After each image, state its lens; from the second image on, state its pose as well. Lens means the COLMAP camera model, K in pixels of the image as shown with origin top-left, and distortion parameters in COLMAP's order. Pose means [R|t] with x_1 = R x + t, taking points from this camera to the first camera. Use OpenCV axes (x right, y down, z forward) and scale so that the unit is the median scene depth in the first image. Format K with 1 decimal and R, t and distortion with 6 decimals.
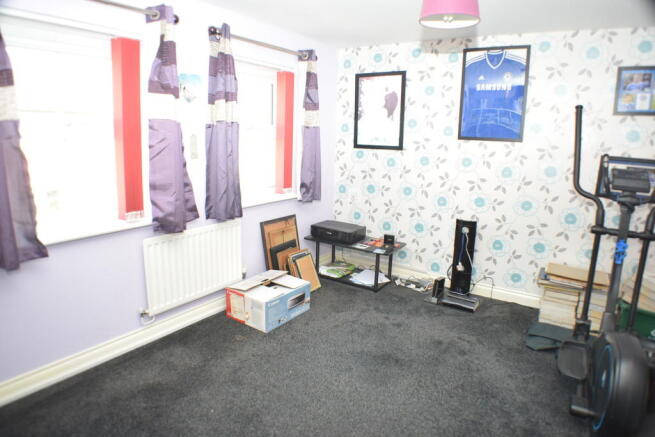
lens RADIAL K [[394.6, 0, 321.8], [0, 394.6, 218.6], [0, 0, 1]] dist [-0.114749, 0.028641]
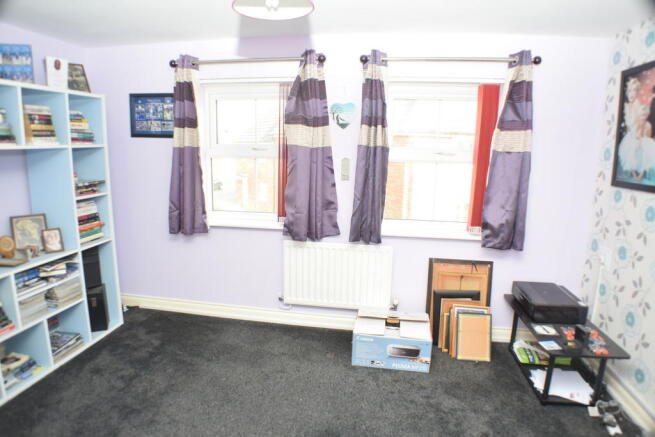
lens RADIAL K [[394.6, 0, 321.8], [0, 394.6, 218.6], [0, 0, 1]] dist [-0.114749, 0.028641]
pose [[0.425009, 0.146286, -0.893290, 0.594990], [-0.196758, 0.978189, 0.066576, -0.101732], [0.883546, 0.147467, 0.444522, 0.436147]]
